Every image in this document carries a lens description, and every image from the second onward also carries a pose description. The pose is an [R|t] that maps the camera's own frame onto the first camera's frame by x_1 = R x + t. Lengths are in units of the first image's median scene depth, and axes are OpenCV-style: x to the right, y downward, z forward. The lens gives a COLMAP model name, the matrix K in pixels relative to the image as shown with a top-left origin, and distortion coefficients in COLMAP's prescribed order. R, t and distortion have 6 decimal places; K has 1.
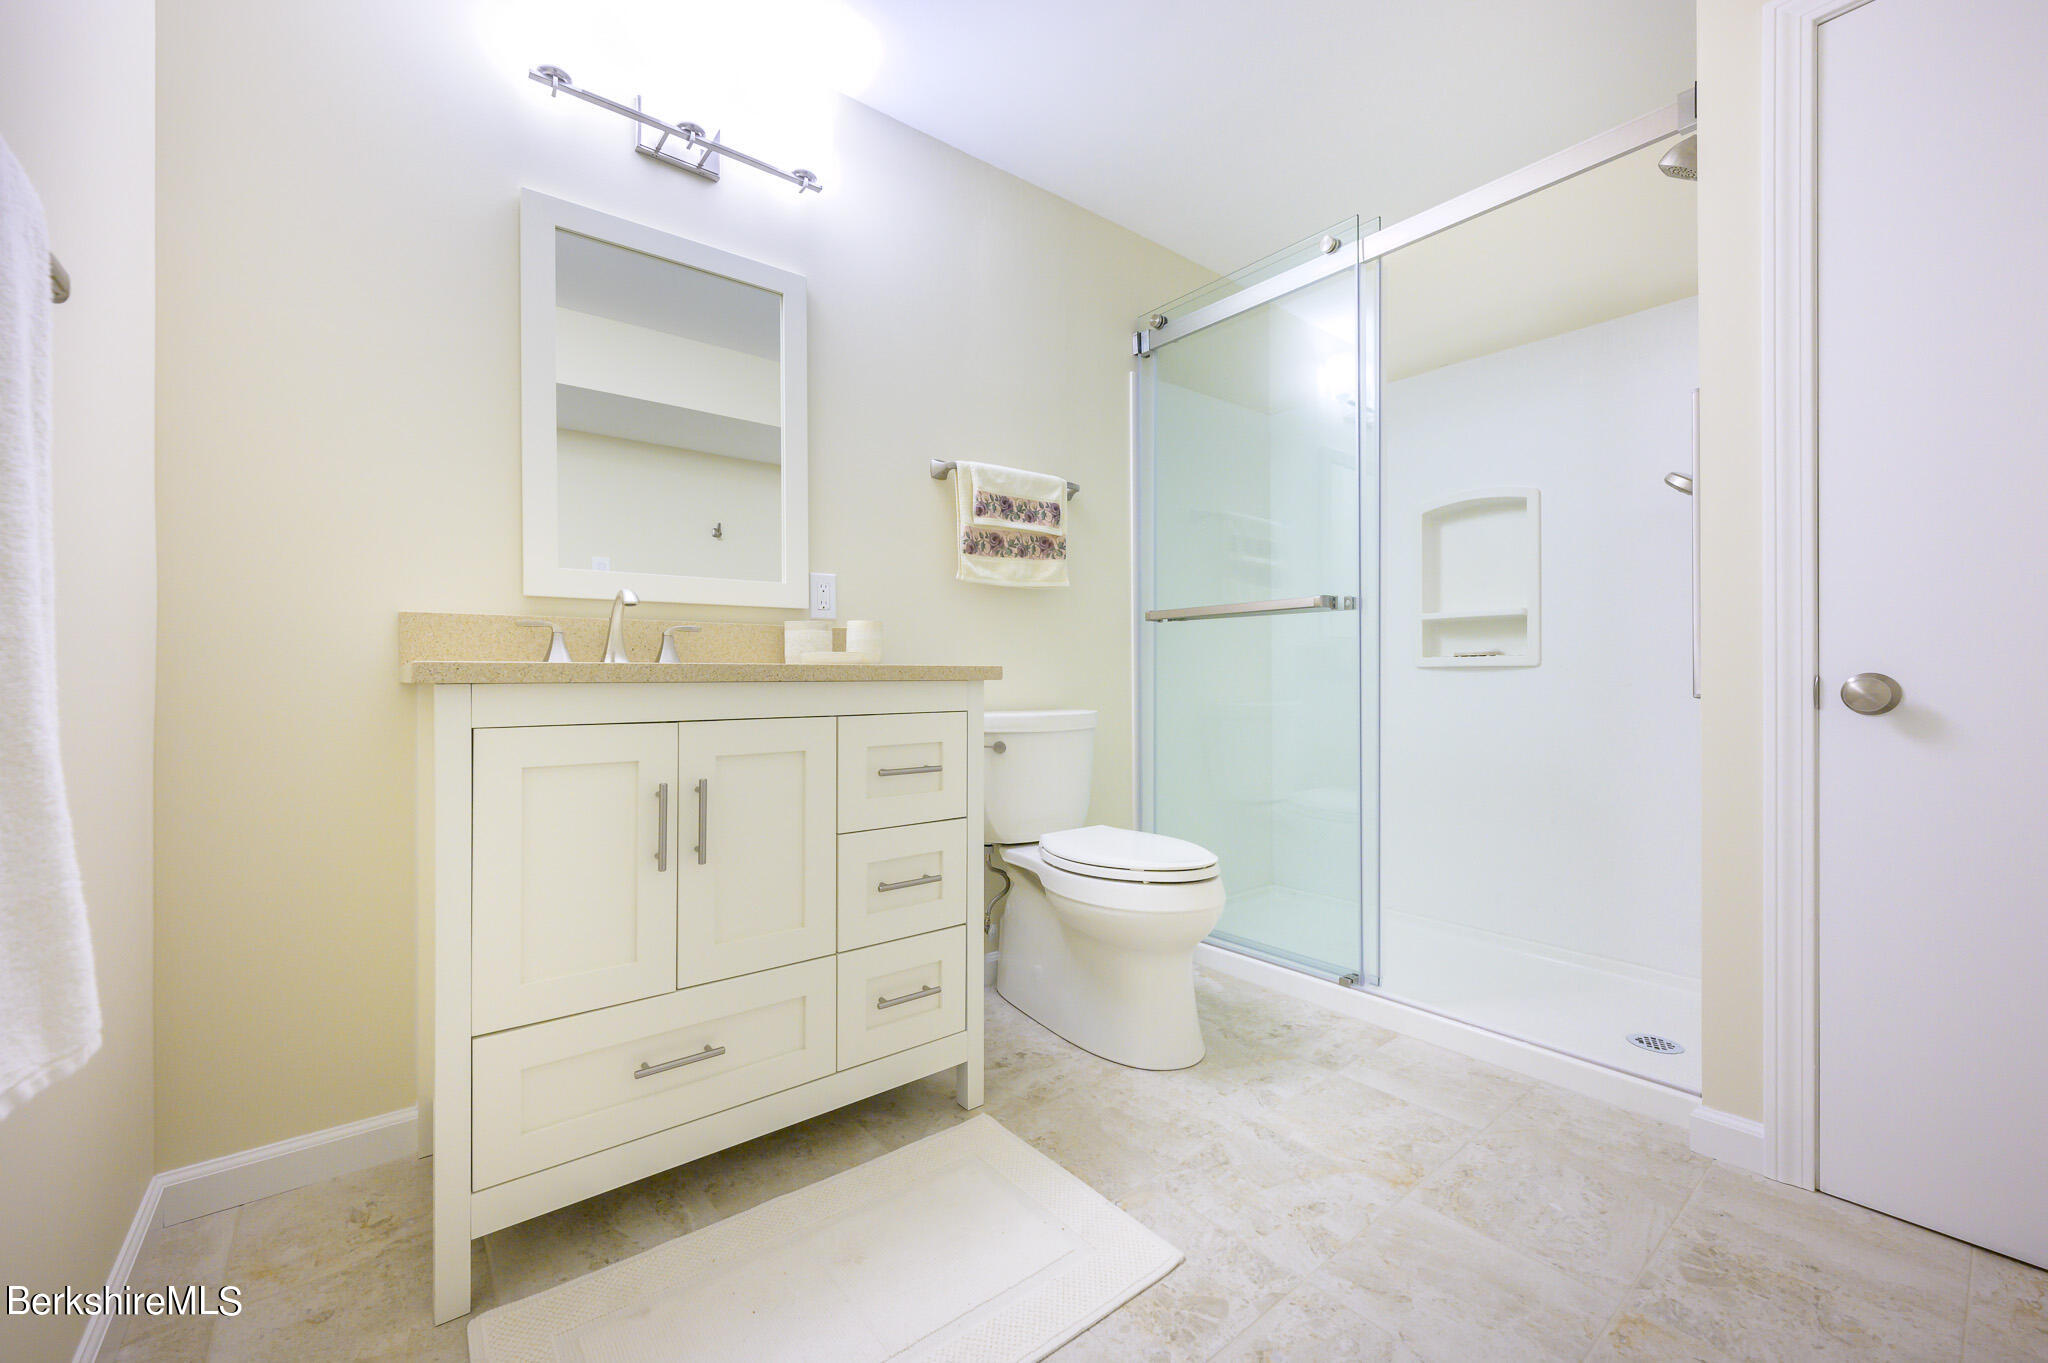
lens RADIAL K [[814.3, 0, 1024.2], [0, 814.3, 669.6], [0, 0, 1]] dist [0.003594, 0.000245]
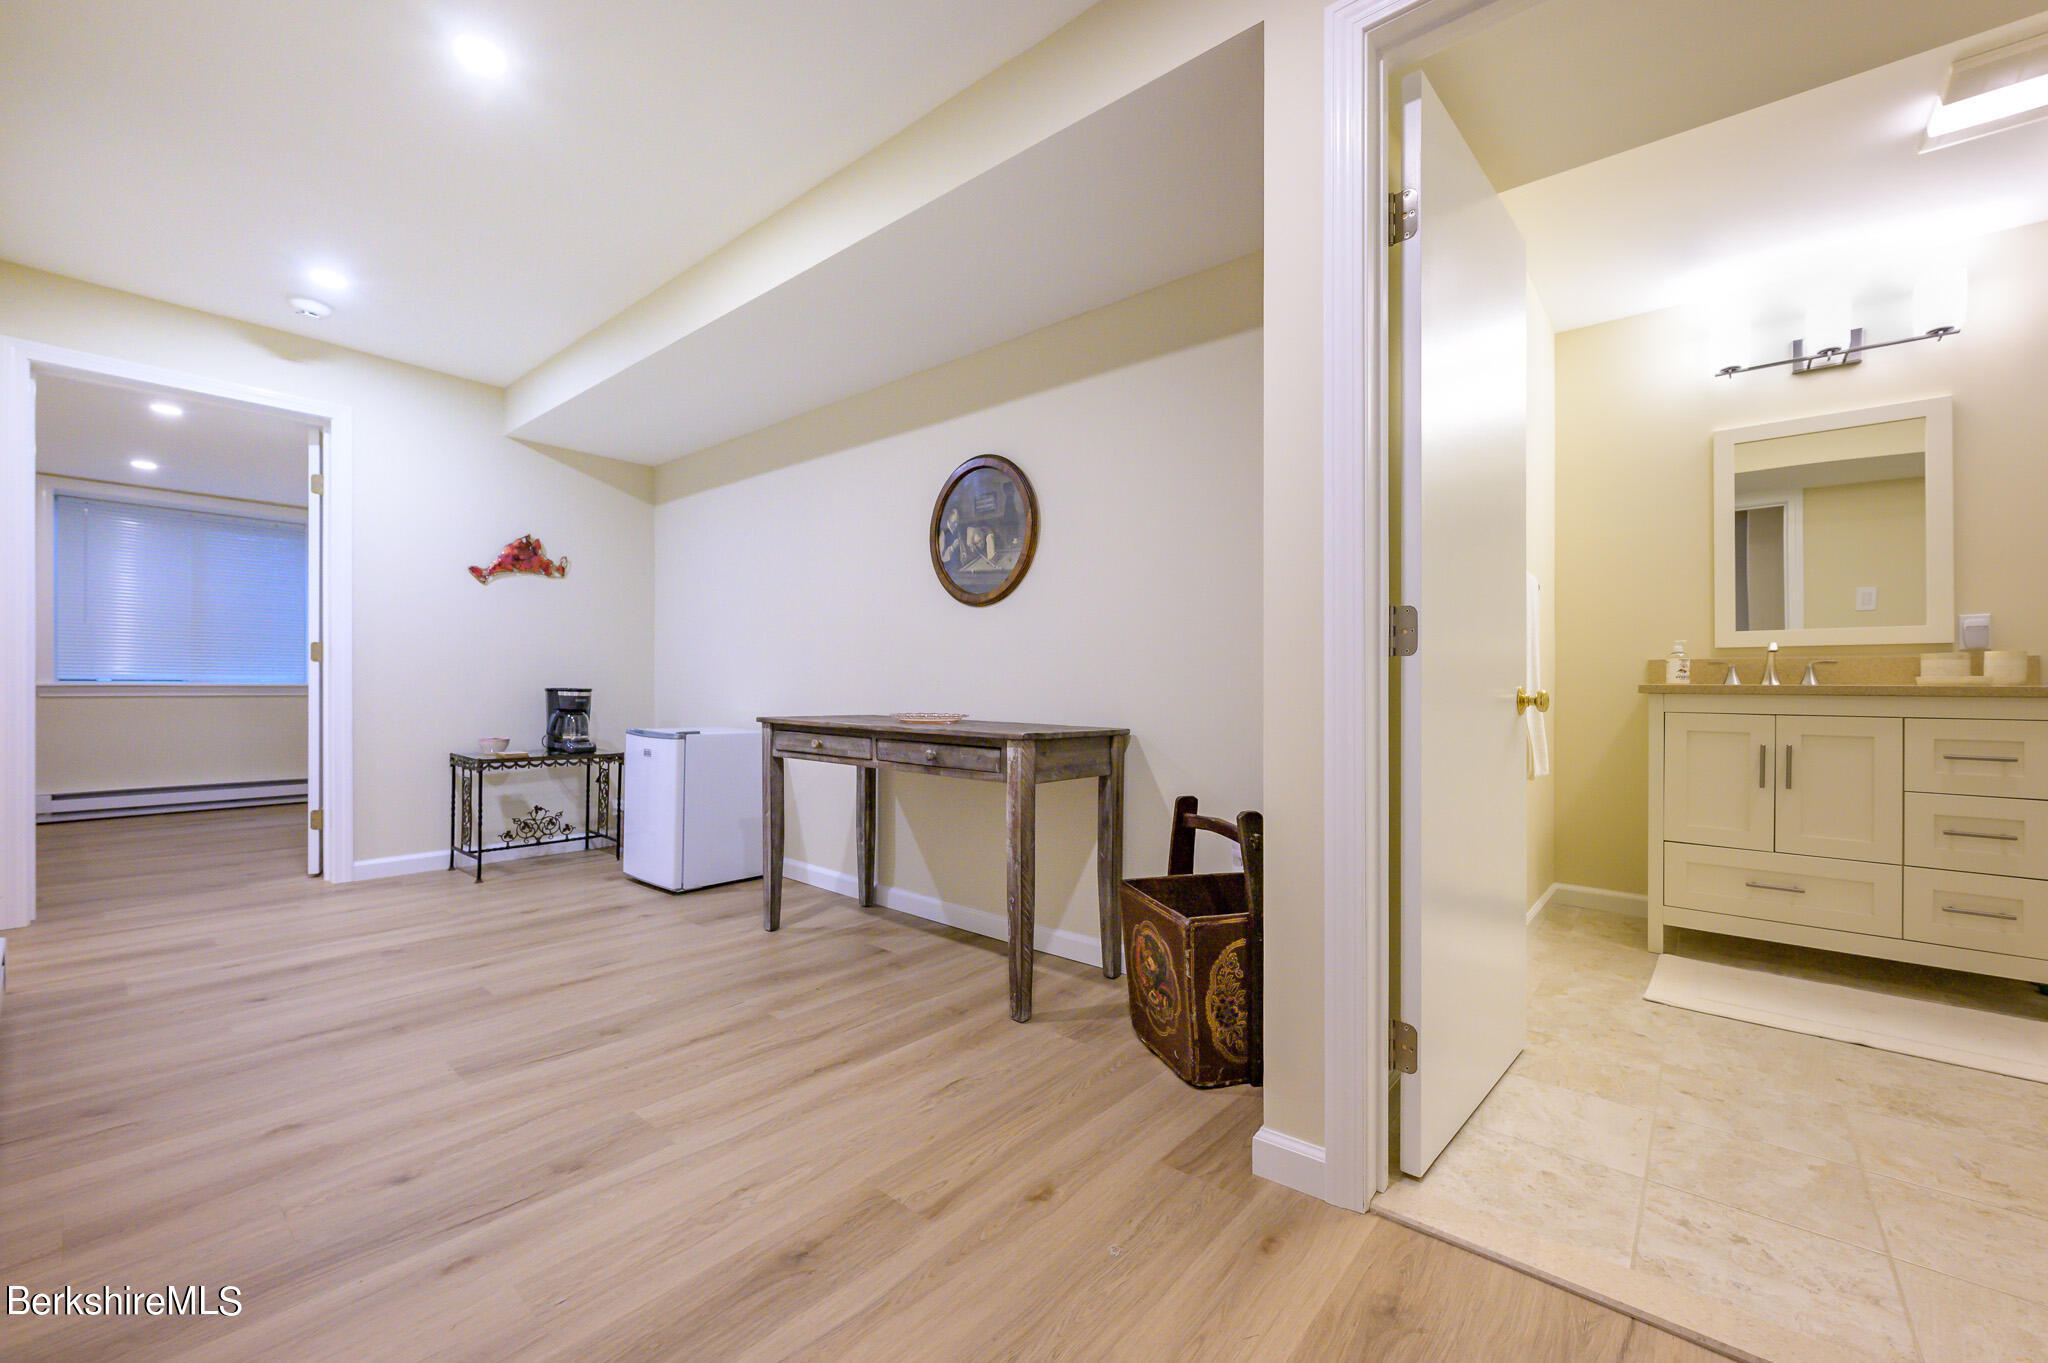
lens RADIAL K [[814.3, 0, 1032.7], [0, 814.3, 683.1], [0, 0, 1]] dist [0.003594, 0.000245]
pose [[0.199461, -0.003064, -0.979901, 0.927885], [-0.005062, 0.999979, -0.004158, 0.004547], [0.979893, 0.005789, 0.199441, -0.923295]]
